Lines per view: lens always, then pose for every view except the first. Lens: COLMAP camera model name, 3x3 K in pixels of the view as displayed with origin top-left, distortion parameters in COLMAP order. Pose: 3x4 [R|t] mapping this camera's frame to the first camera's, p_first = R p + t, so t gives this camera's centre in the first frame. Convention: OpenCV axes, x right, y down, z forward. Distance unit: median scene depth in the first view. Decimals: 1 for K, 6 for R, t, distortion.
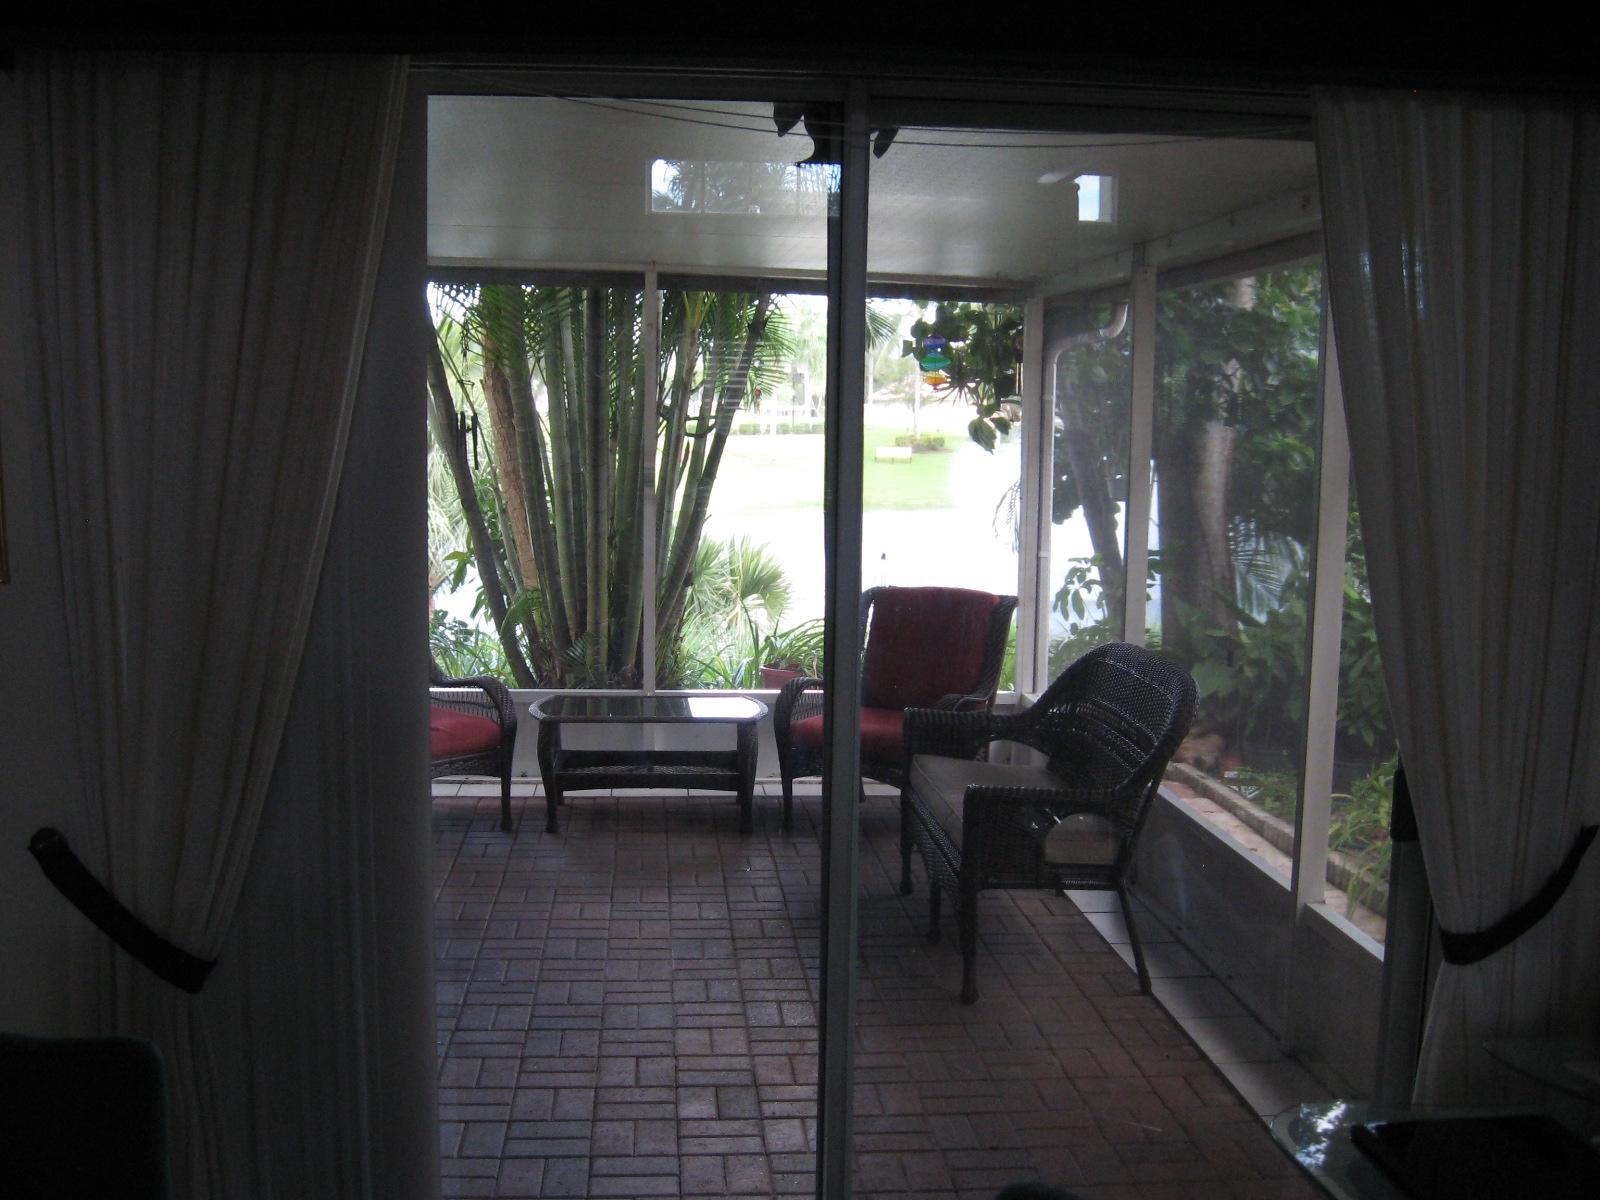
lens RADIAL K [[1648.3, 0, 799.8], [0, 1648.3, 600.6], [0, 0, 1]] dist [-0.129276, 0.000000]
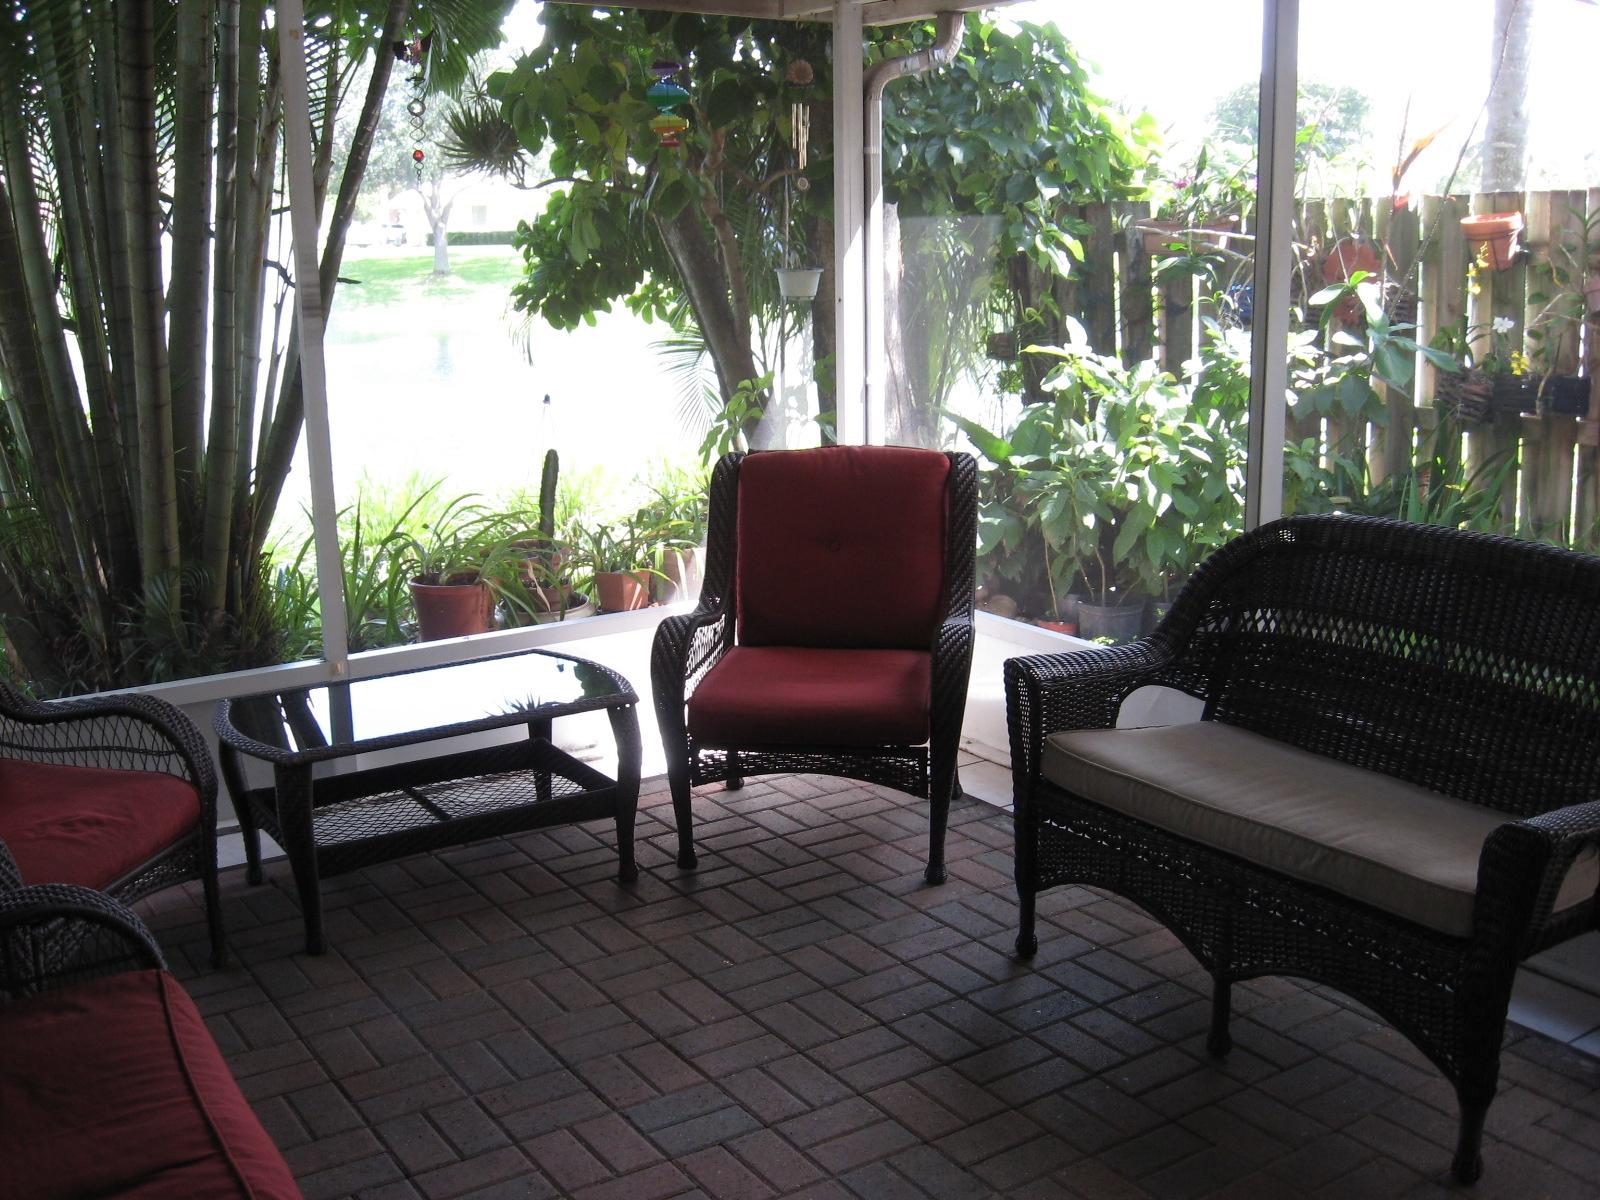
lens RADIAL K [[1648.3, 0, 800.4], [0, 1648.3, 598.1], [0, 0, 1]] dist [-0.129276, 0.000000]
pose [[0.876856, -0.131883, 0.462311, -0.275394], [0.077717, 0.987874, 0.134406, -0.042749], [-0.474430, -0.081926, 0.876472, 0.517400]]
